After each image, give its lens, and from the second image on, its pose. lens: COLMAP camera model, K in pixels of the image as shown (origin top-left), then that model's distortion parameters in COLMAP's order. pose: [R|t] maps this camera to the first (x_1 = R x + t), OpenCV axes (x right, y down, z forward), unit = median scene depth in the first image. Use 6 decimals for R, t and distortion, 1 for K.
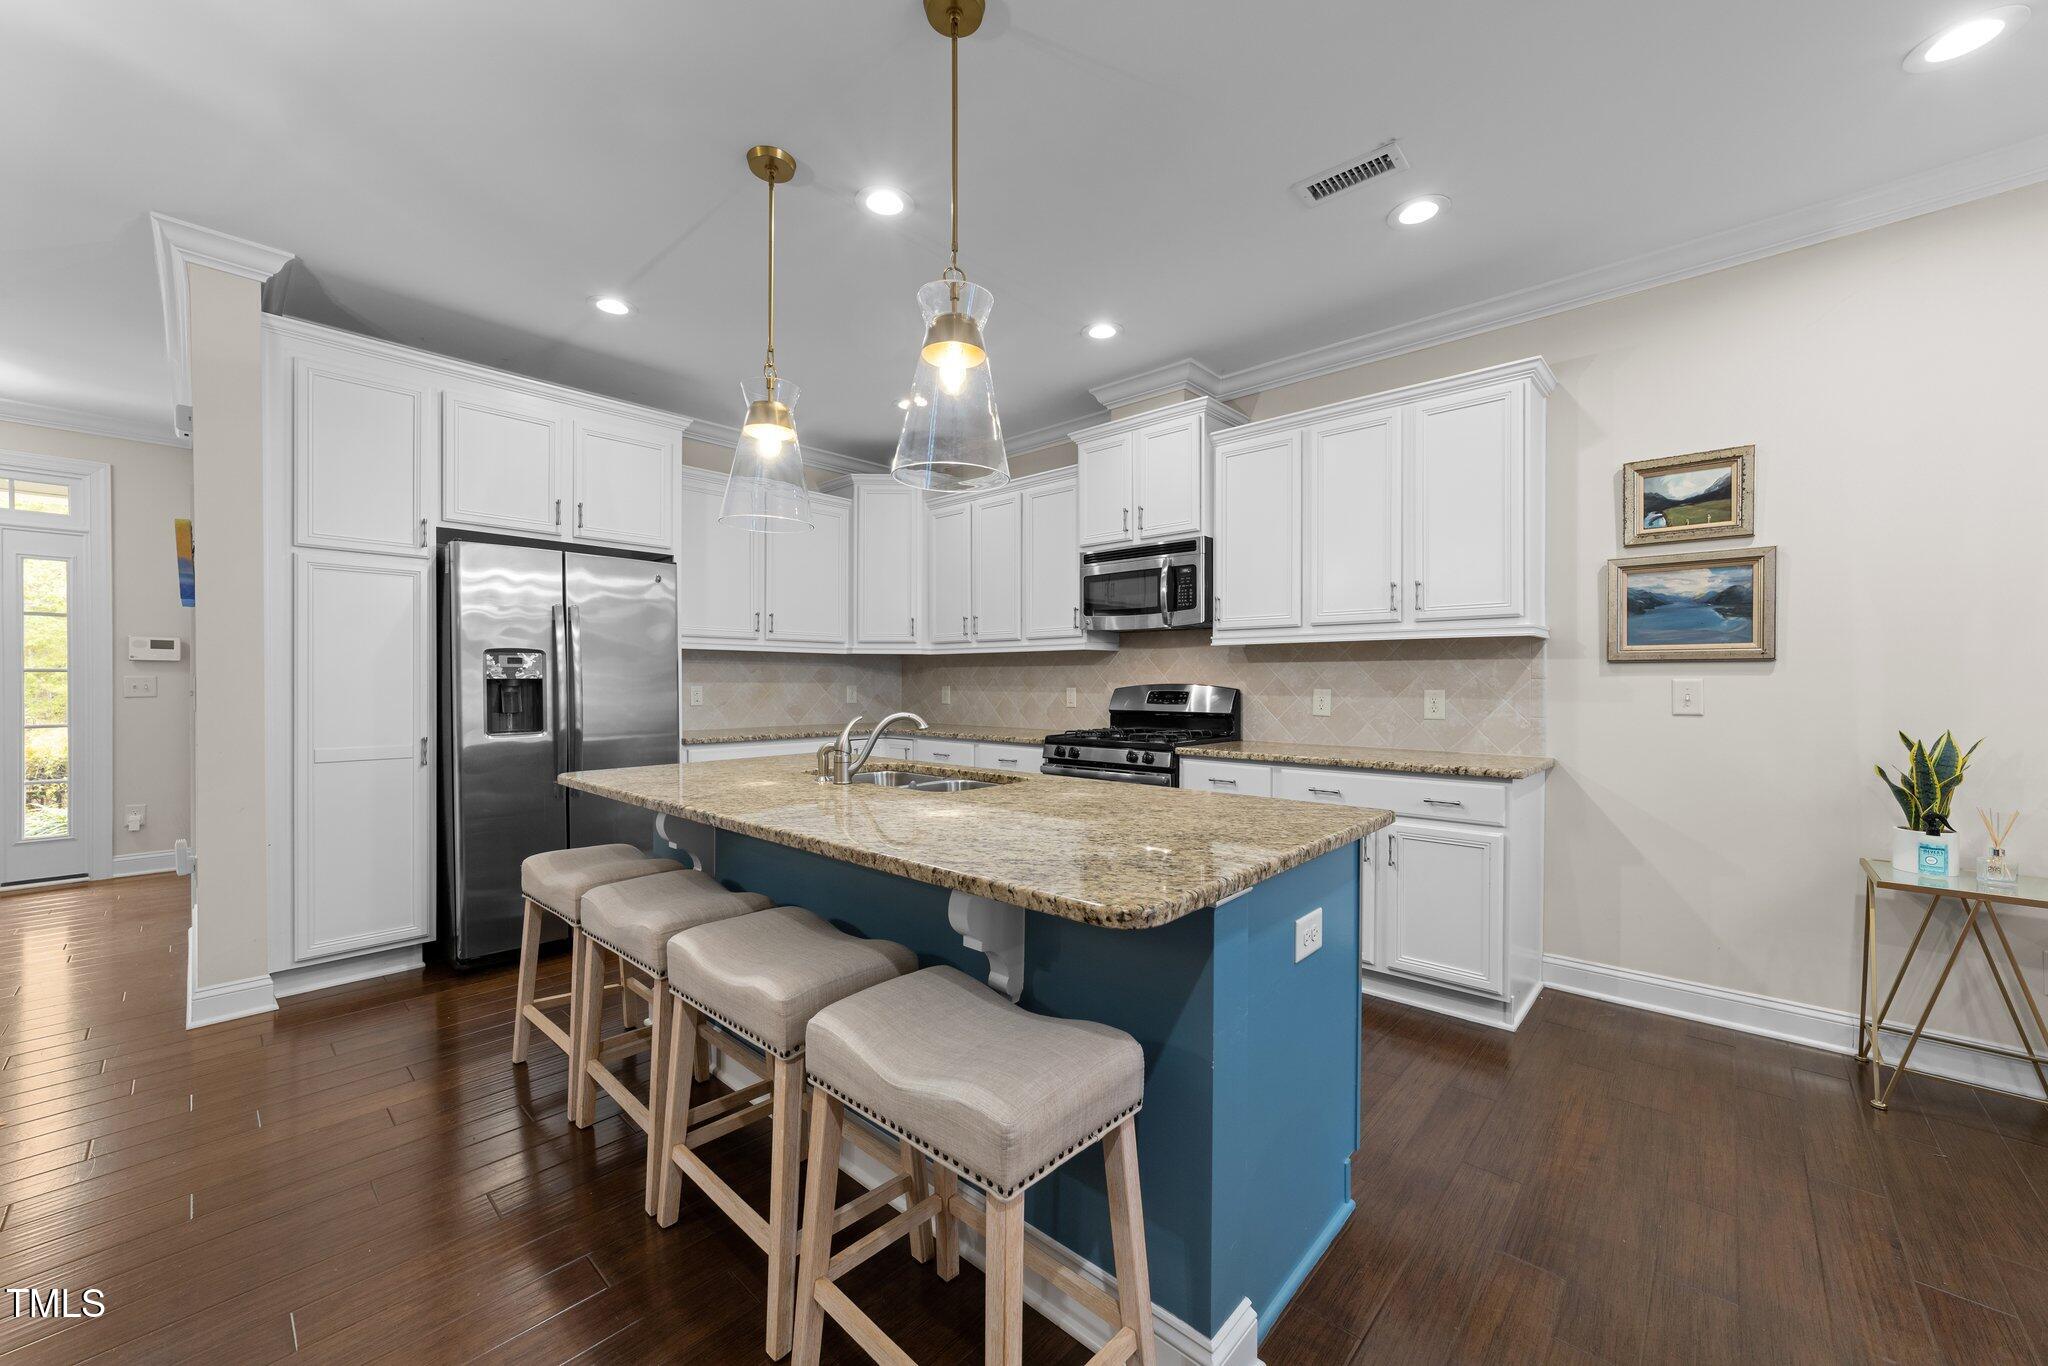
lens RADIAL K [[778.7, 0, 1019.1], [0, 778.7, 684.8], [0, 0, 1]] dist [-0.013784, 0.003646]
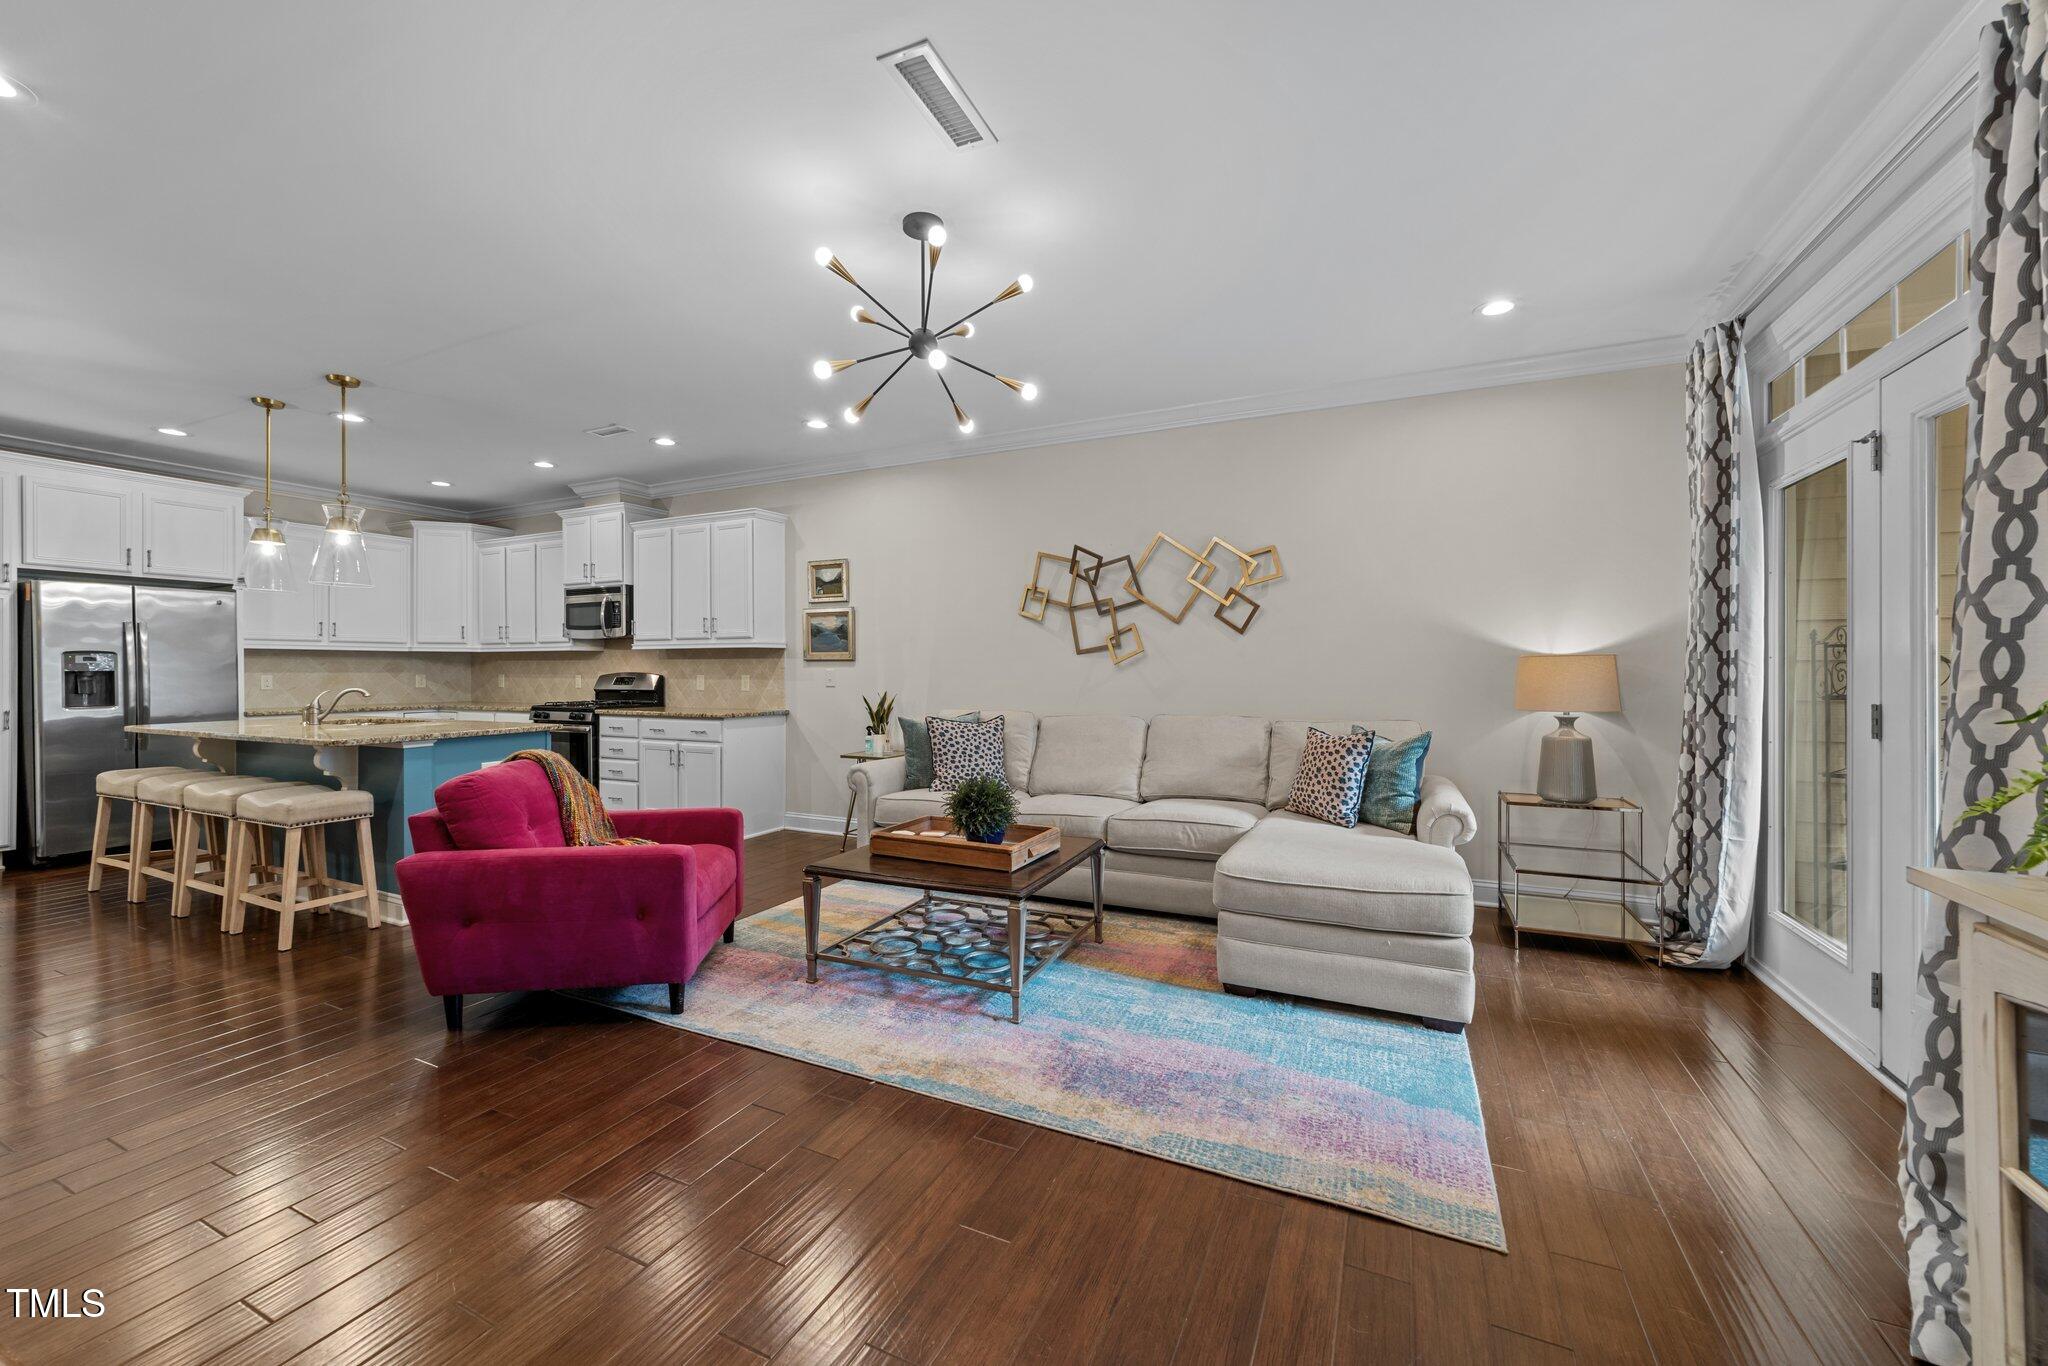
lens RADIAL K [[778.7, 0, 1026.9], [0, 778.7, 667.6], [0, 0, 1]] dist [-0.013784, 0.003646]
pose [[0.952886, -0.002202, 0.303321, 0.561192], [0.004077, 0.999976, -0.005546, 0.001354], [-0.303301, 0.006522, 0.952872, -0.866657]]
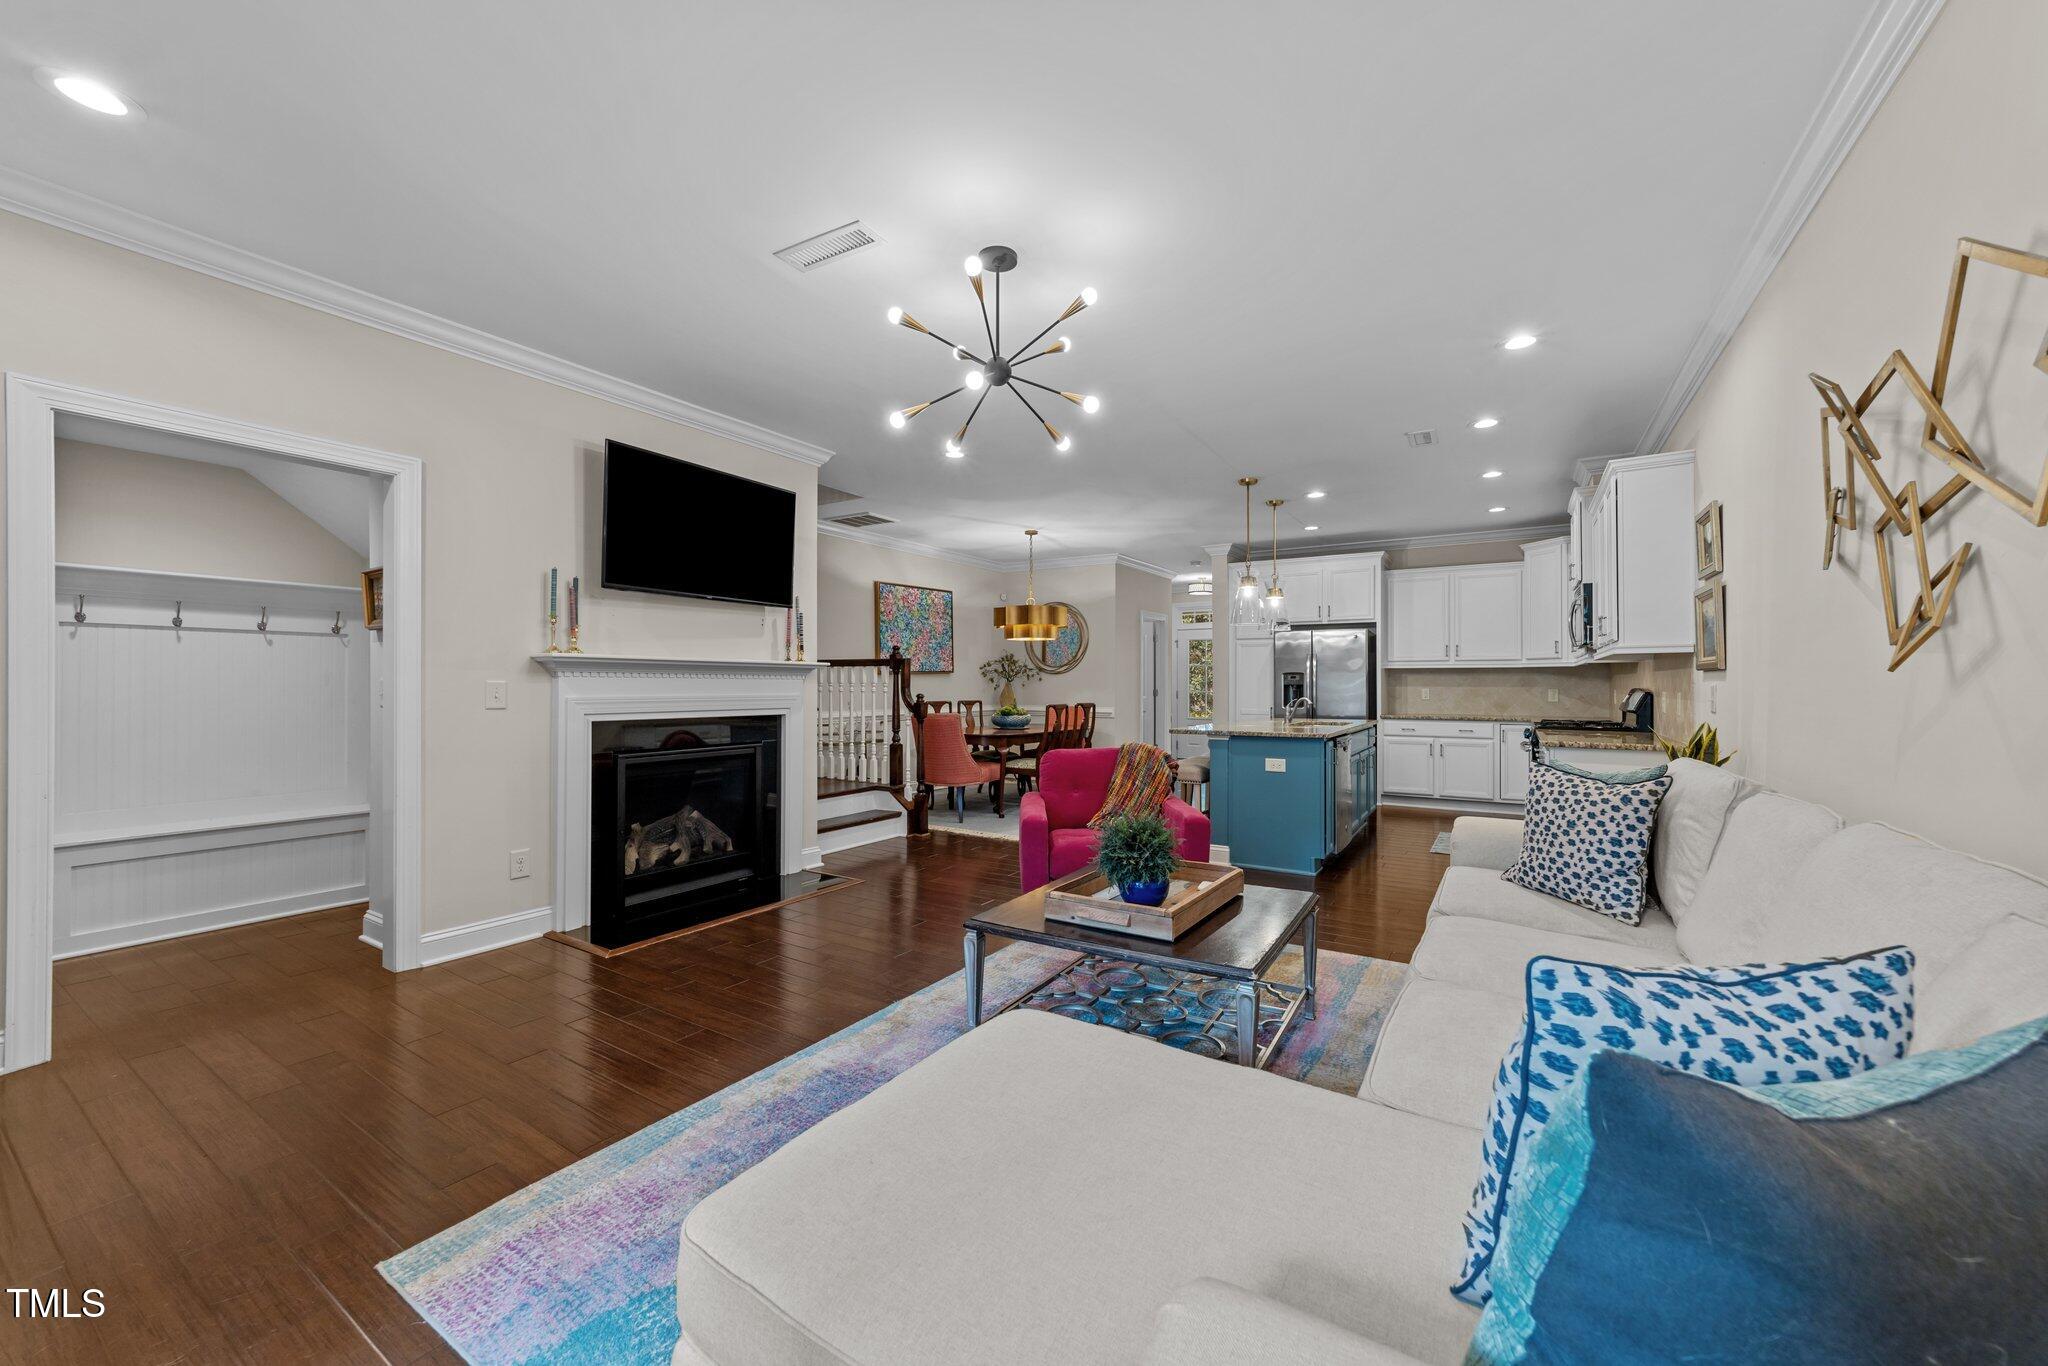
lens RADIAL K [[778.7, 0, 1029.8], [0, 778.7, 679.9], [0, 0, 1]] dist [-0.013784, 0.003646]
pose [[0.190691, -0.006515, -0.981629, 1.443001], [-0.006038, 0.999951, -0.007809, 0.001630], [0.981632, 0.007416, 0.190642, -0.258892]]
